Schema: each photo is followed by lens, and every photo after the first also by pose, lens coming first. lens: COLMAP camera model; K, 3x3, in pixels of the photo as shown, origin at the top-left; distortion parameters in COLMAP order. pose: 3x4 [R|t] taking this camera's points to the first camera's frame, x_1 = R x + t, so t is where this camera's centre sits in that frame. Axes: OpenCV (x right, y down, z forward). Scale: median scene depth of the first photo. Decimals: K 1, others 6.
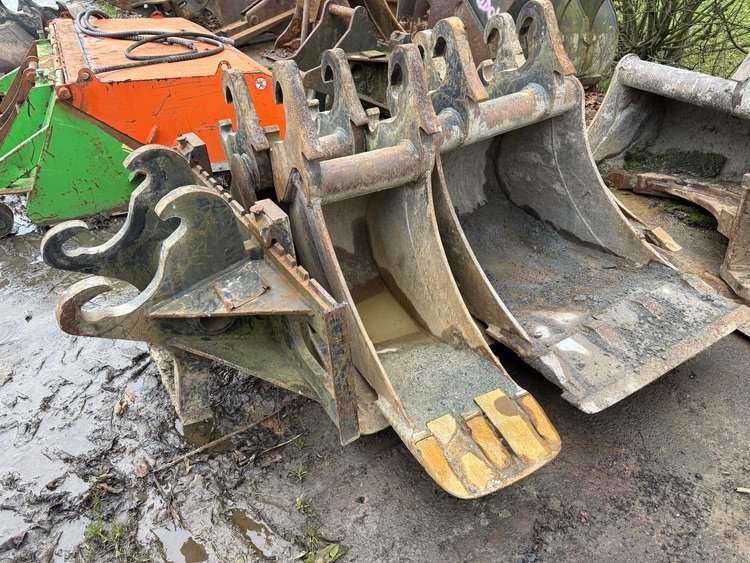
lens RADIAL K [[530.6, 0, 371.8], [0, 530.6, 284.6], [0, 0, 1]] dist [0.060673, -0.074977]
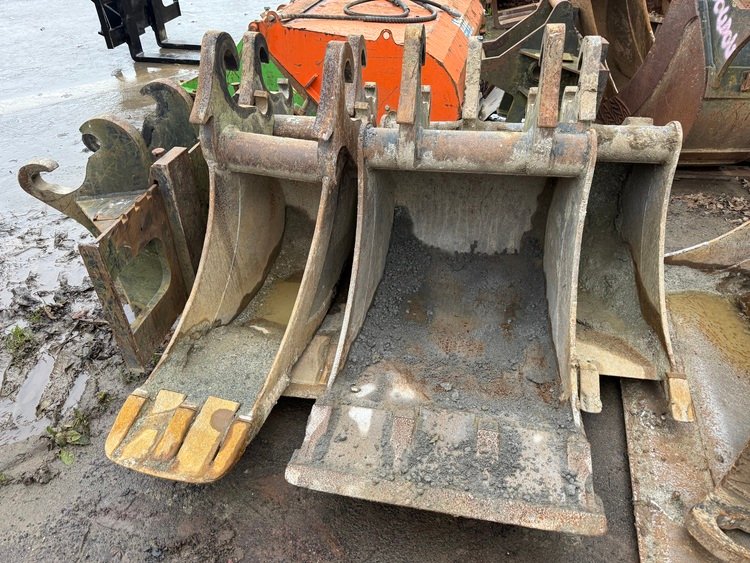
lens RADIAL K [[530.6, 0, 371.2], [0, 530.6, 280.6], [0, 0, 1]] dist [0.060673, -0.074977]
pose [[0.745713, 0.433413, -0.506029, 0.751893], [-0.408306, 0.897447, 0.166957, -0.246442], [0.526496, 0.082113, 0.846203, 0.260105]]
